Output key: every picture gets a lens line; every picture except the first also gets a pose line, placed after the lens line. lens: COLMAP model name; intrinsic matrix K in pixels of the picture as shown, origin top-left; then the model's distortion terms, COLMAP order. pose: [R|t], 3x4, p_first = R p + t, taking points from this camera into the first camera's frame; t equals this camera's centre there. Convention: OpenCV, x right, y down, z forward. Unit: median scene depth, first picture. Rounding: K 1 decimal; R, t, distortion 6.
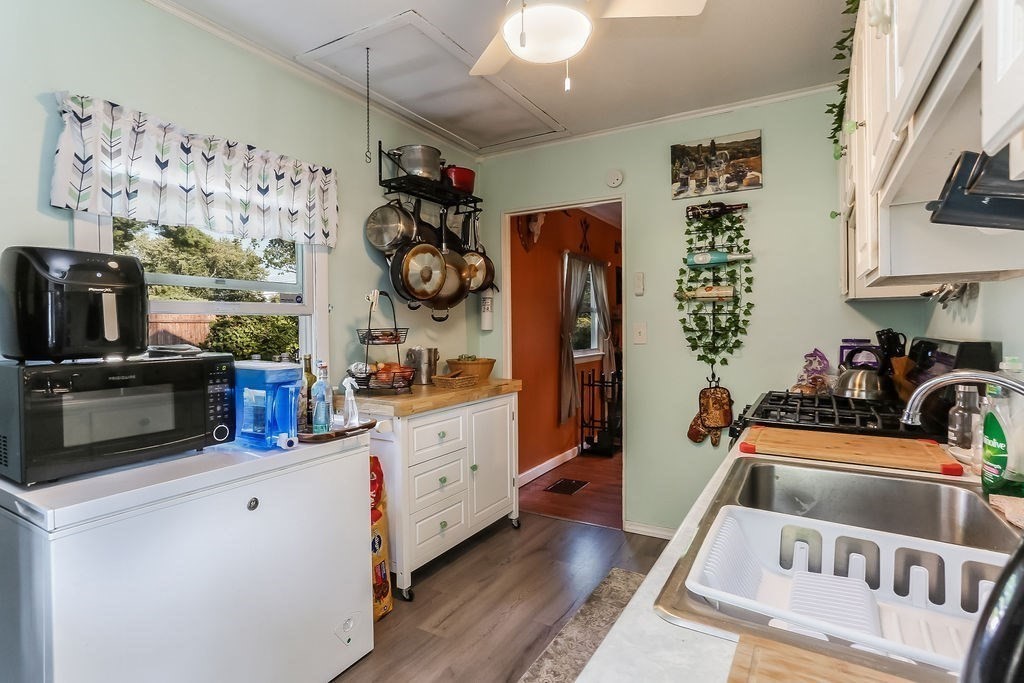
lens RADIAL K [[515.6, 0, 494.2], [0, 515.6, 338.7], [0, 0, 1]] dist [-0.045033, 0.030339]
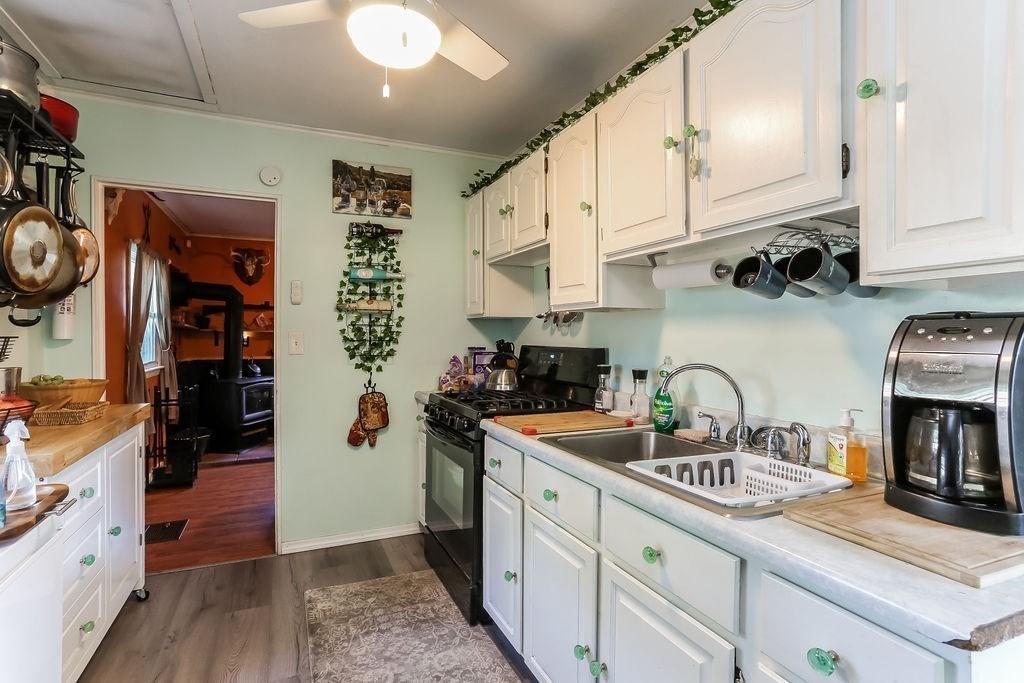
lens RADIAL K [[515.6, 0, 494.2], [0, 515.6, 338.7], [0, 0, 1]] dist [-0.045033, 0.030339]
pose [[0.579988, 0.004458, 0.814613, -0.310654], [0.010096, 0.999869, -0.012660, -0.003255], [-0.814562, 0.015567, 0.579867, 0.153575]]
